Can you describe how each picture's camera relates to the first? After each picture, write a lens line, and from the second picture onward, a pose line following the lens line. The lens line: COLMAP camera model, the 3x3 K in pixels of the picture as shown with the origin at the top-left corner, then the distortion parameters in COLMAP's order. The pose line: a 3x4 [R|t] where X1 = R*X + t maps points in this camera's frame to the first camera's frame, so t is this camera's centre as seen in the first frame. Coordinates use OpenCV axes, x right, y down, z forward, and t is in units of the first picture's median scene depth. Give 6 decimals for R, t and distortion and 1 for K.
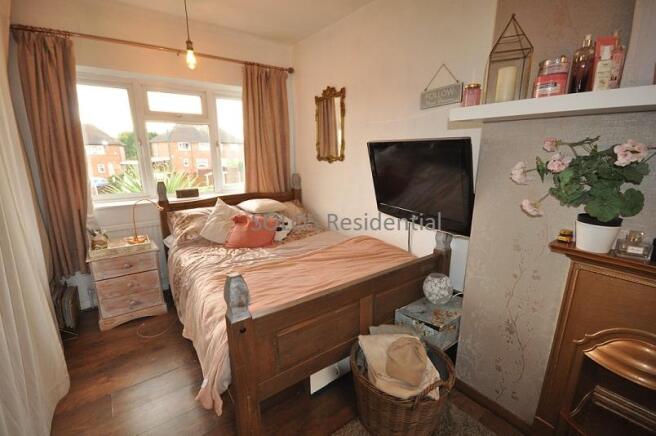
lens RADIAL K [[297.6, 0, 328.1], [0, 297.6, 215.1], [0, 0, 1]] dist [0.002544, 0.000427]
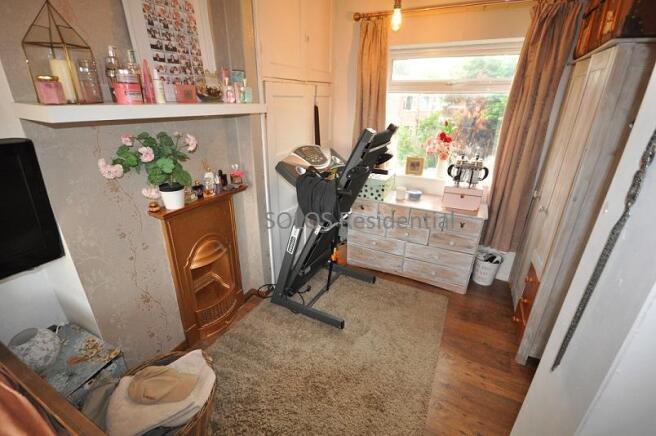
lens RADIAL K [[297.6, 0, 327.7], [0, 297.6, 217.8], [0, 0, 1]] dist [0.002544, 0.000427]
pose [[-0.440309, -0.346580, 0.828258, -0.557430], [0.177455, 0.870703, 0.458678, -0.305875], [-0.880135, 0.348939, -0.321876, 0.673889]]
